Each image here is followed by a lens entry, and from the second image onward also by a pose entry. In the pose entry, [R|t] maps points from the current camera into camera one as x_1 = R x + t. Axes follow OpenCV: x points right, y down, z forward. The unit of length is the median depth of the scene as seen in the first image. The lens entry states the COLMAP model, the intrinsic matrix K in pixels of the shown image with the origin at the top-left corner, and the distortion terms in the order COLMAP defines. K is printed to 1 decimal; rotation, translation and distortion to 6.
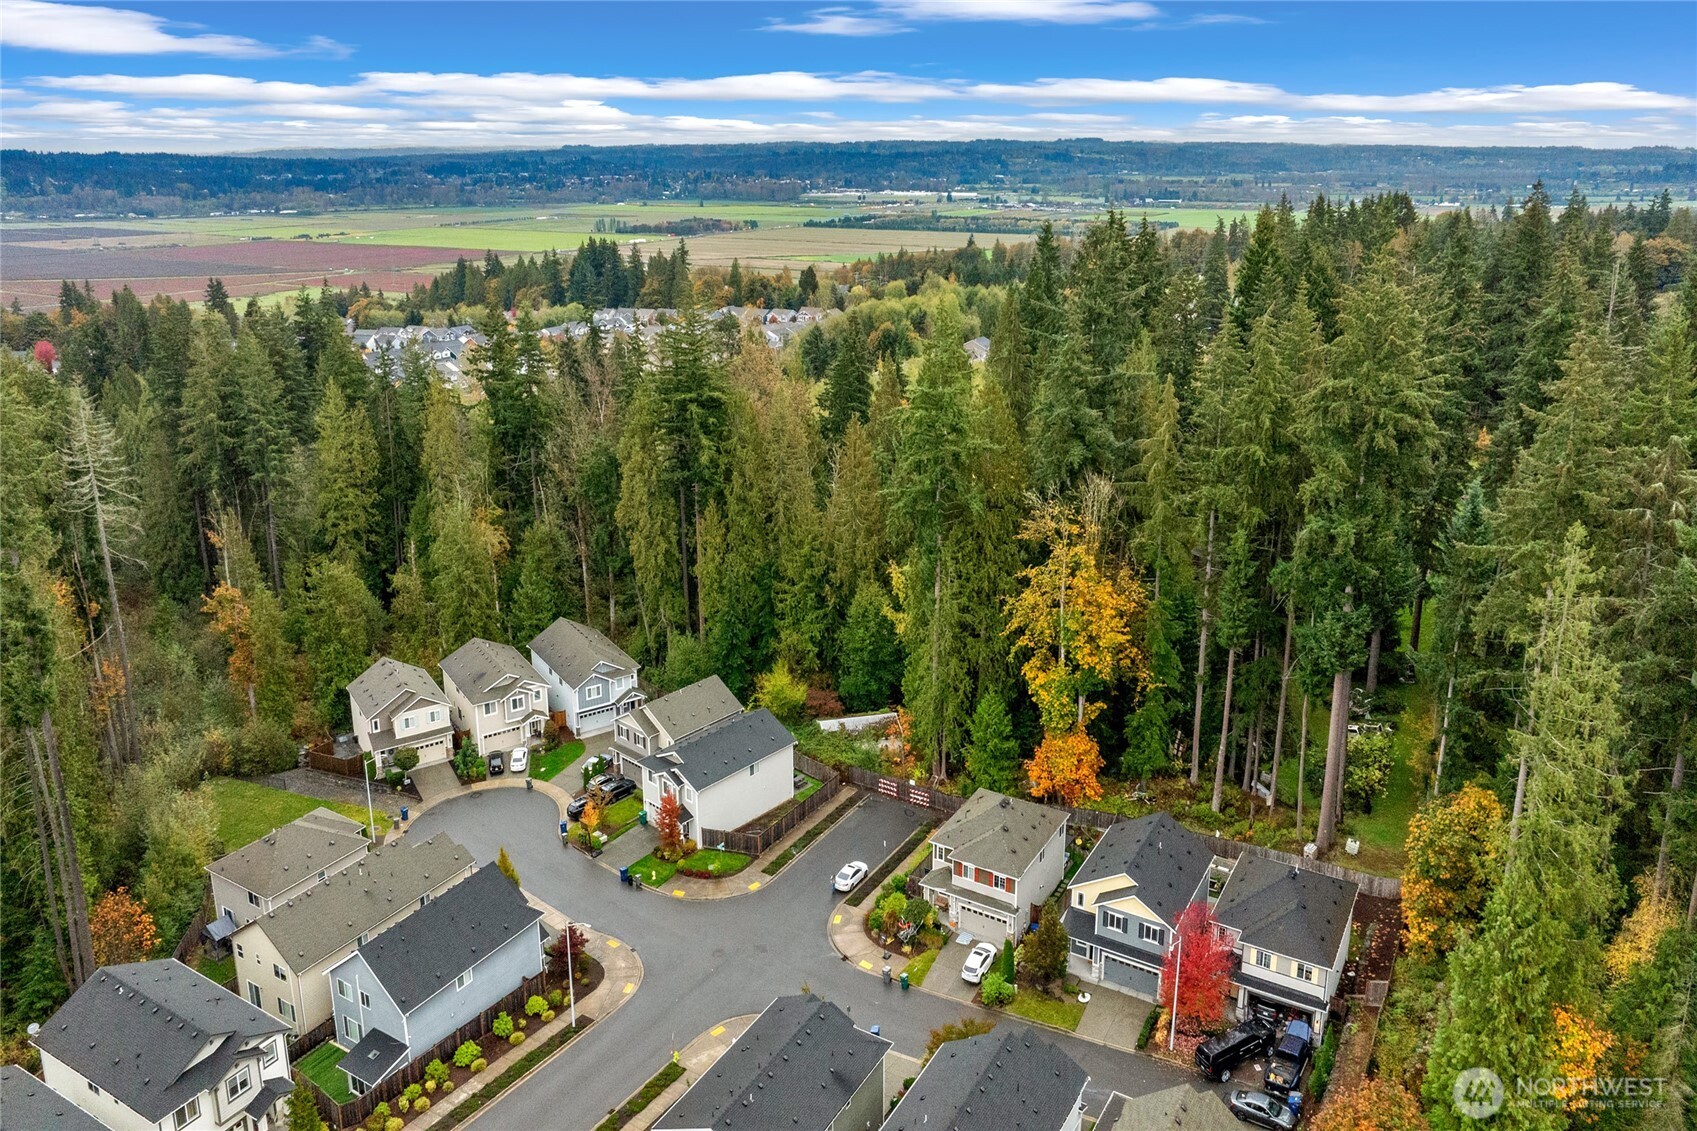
lens RADIAL K [[1209.8, 0, 855.0], [0, 1209.8, 451.8], [0, 0, 1]] dist [-0.019764, 0.001607]
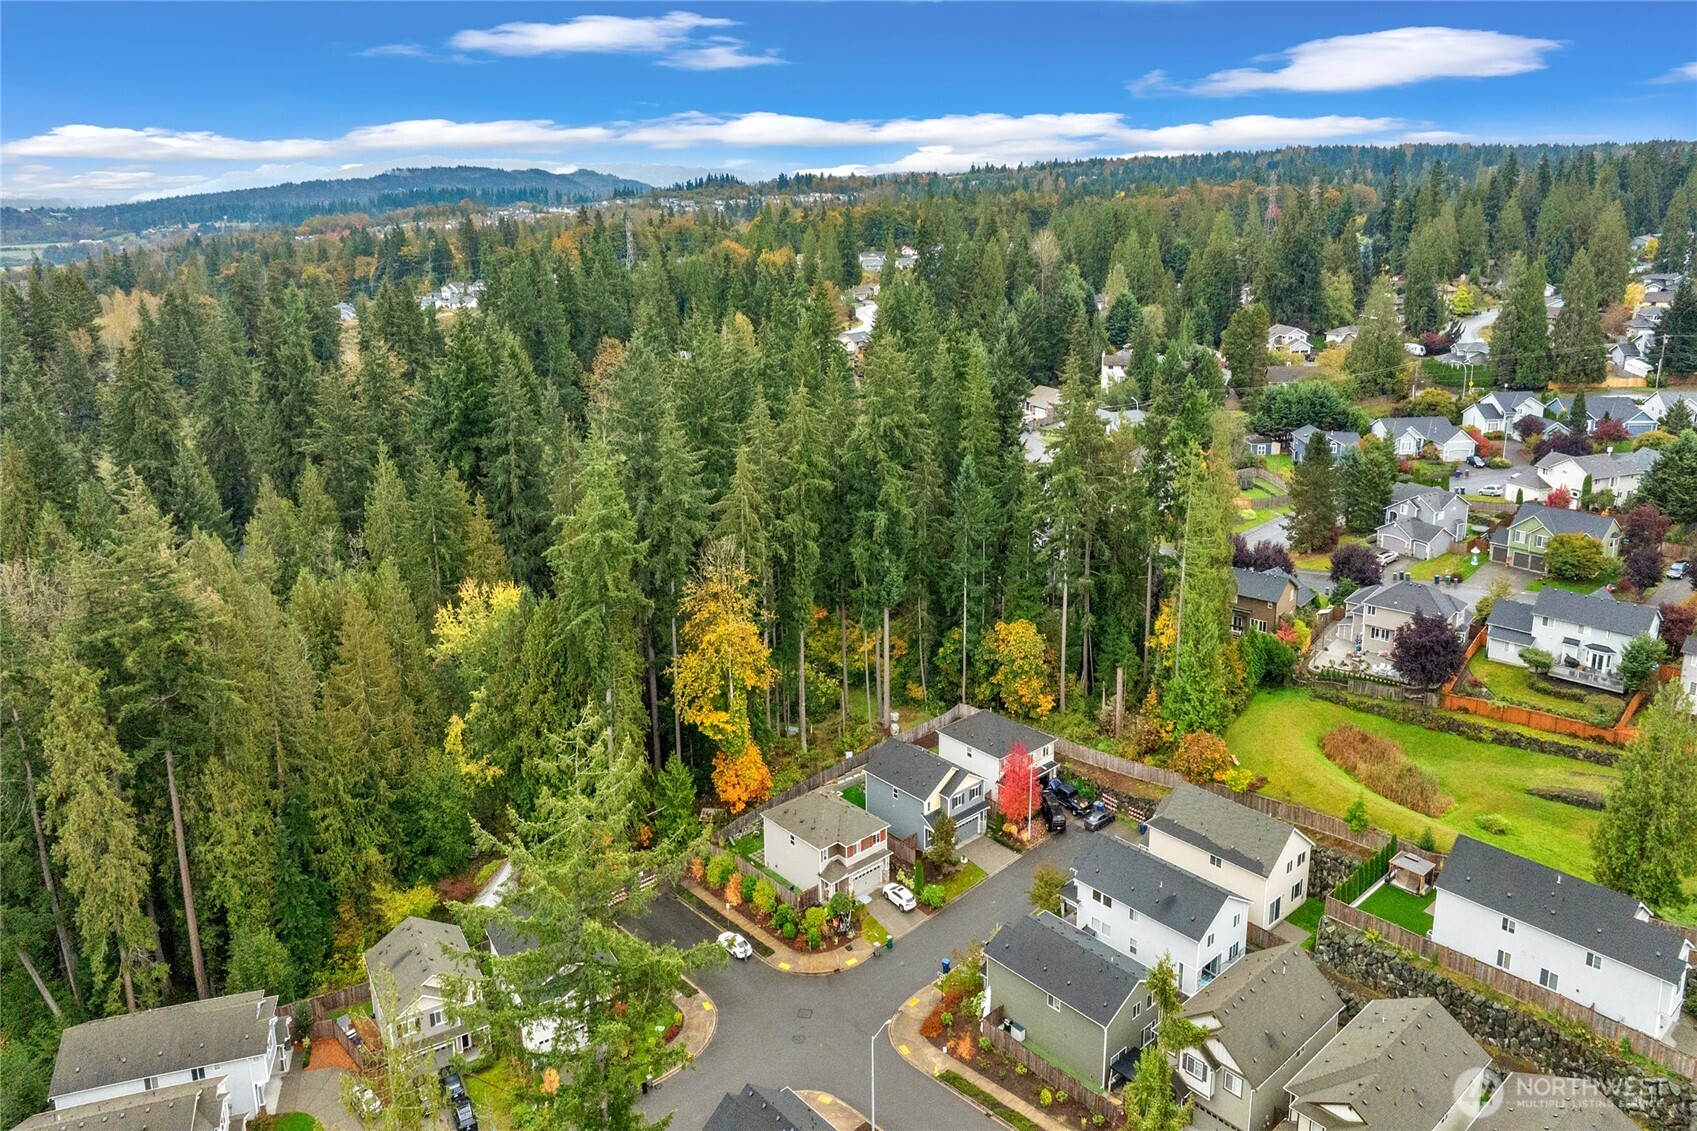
lens RADIAL K [[1209.8, 0, 855.0], [0, 1209.8, 451.8], [0, 0, 1]] dist [-0.019764, 0.001607]
pose [[0.295034, -0.212021, 0.931666, -1.010831], [0.242193, 0.959820, 0.141732, -0.235760], [-0.924282, 0.183827, 0.334529, 0.501120]]
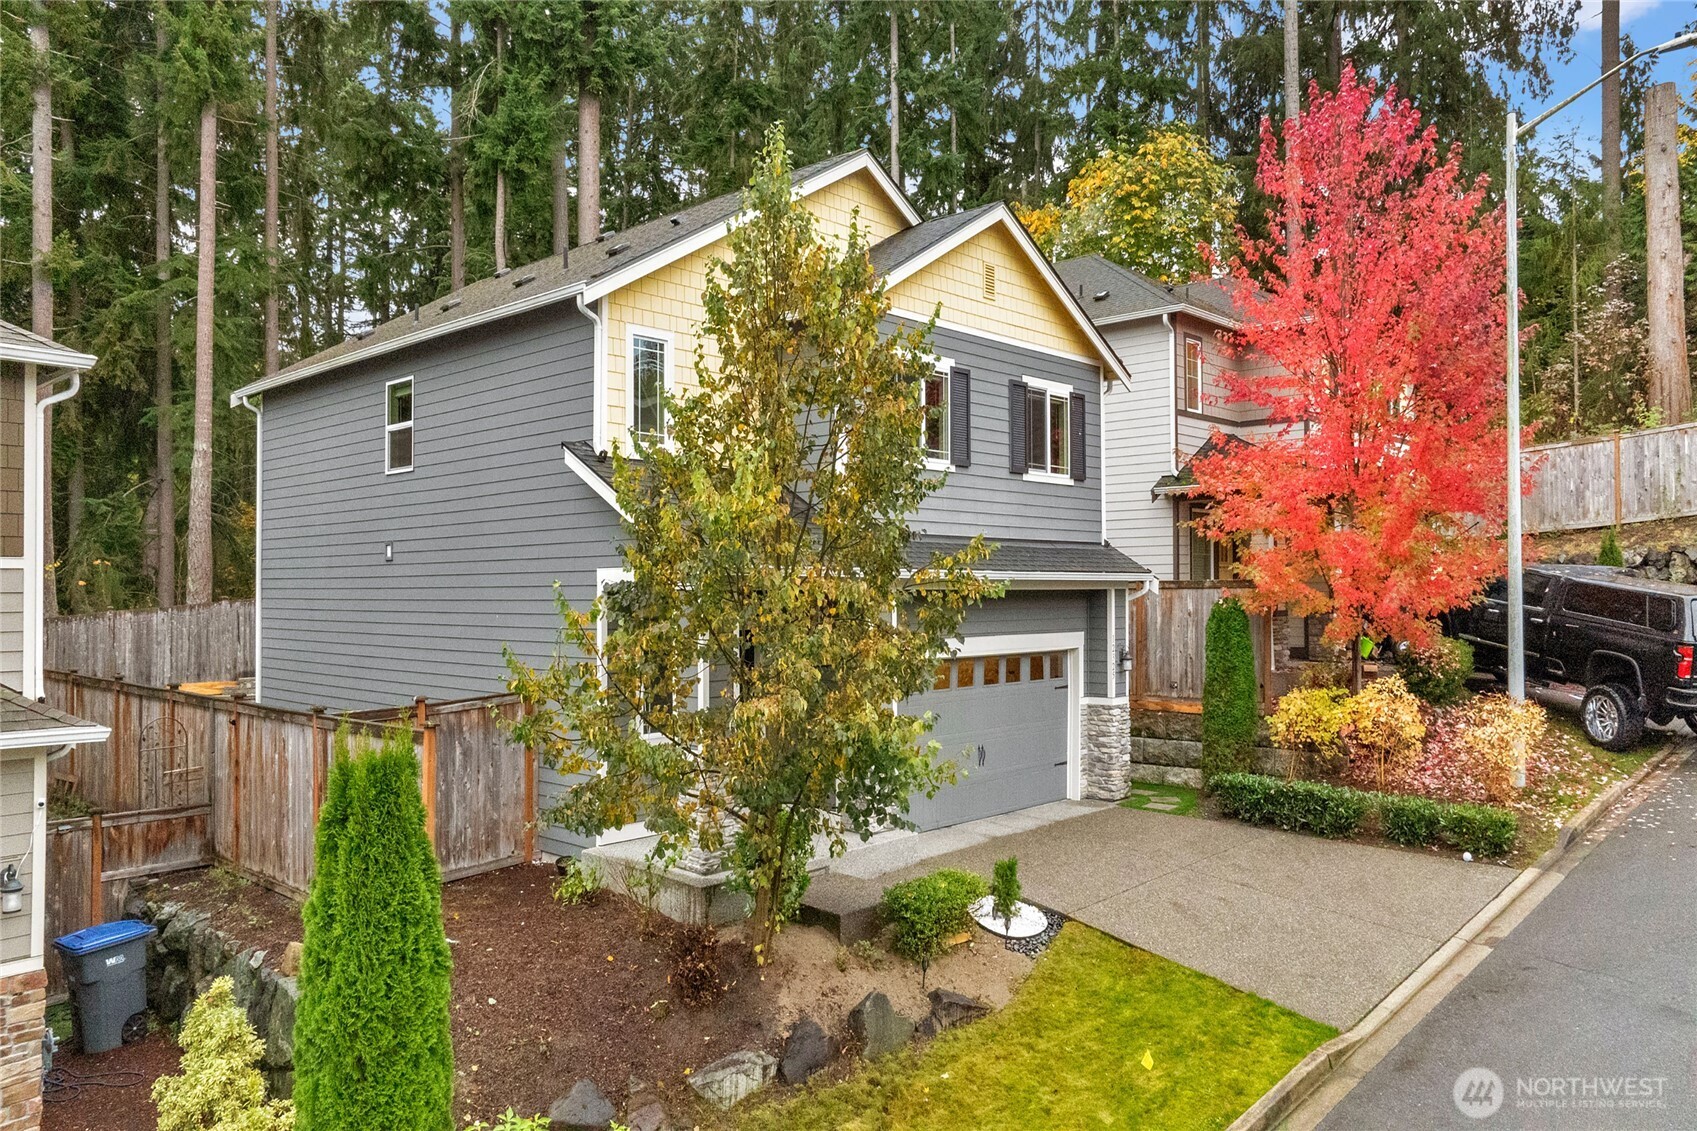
lens RADIAL K [[1193.0, 0, 848.7], [0, 1193.0, 600.4], [0, 0, 1]] dist [-0.018125, 0.000857]
pose [[0.211695, -0.001291, 0.977335, 0.049503], [0.238913, 0.969729, -0.050469, 0.387070], [-0.947684, 0.244182, 0.205596, 0.902023]]
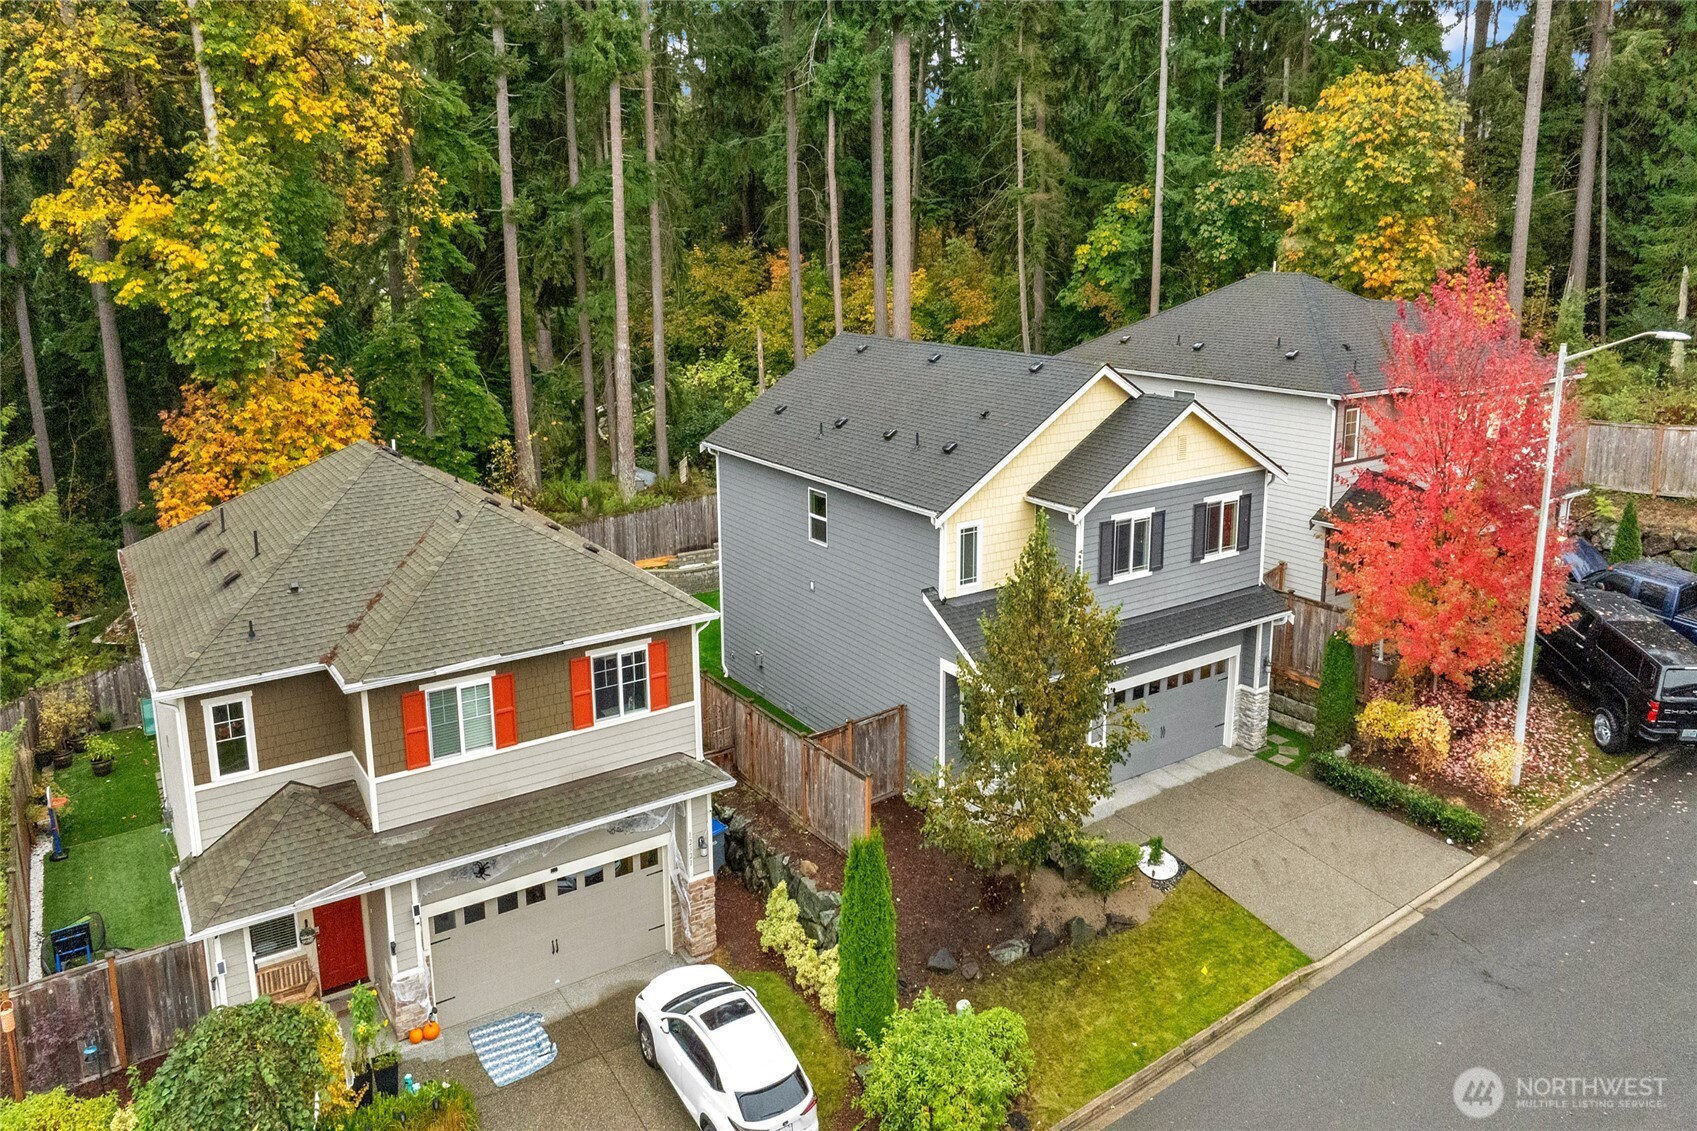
lens RADIAL K [[1196.8, 0, 848.6], [0, 1196.8, 476.6], [0, 0, 1]] dist [-0.017336, -0.001686]
pose [[0.429041, -0.179007, 0.885370, -0.044956], [0.225873, 0.970289, 0.086721, 0.309290], [-0.874589, 0.162775, 0.456726, 0.853616]]
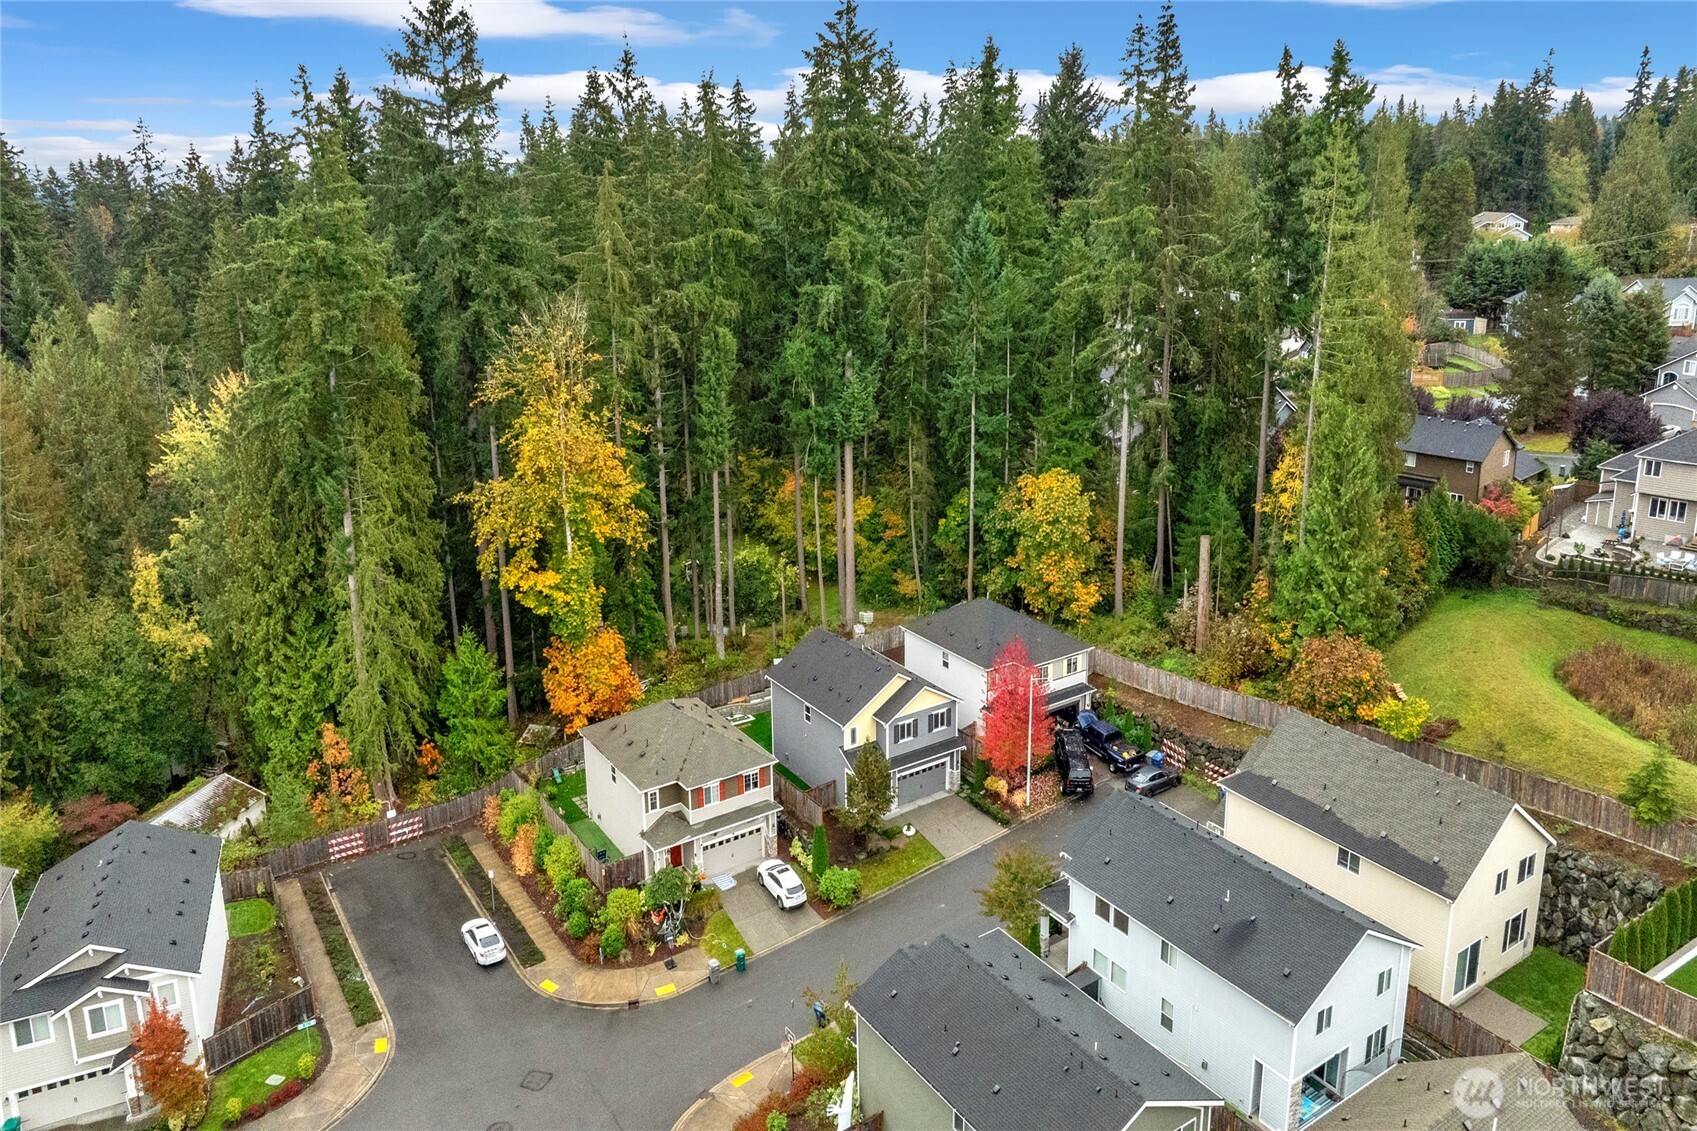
lens RADIAL K [[1209.8, 0, 855.0], [0, 1209.8, 451.8], [0, 0, 1]] dist [-0.019764, 0.001607]
pose [[0.426697, -0.204079, 0.881068, -0.483189], [0.229667, 0.966723, 0.112693, 0.081576], [-0.874747, 0.154266, 0.459368, 0.551489]]
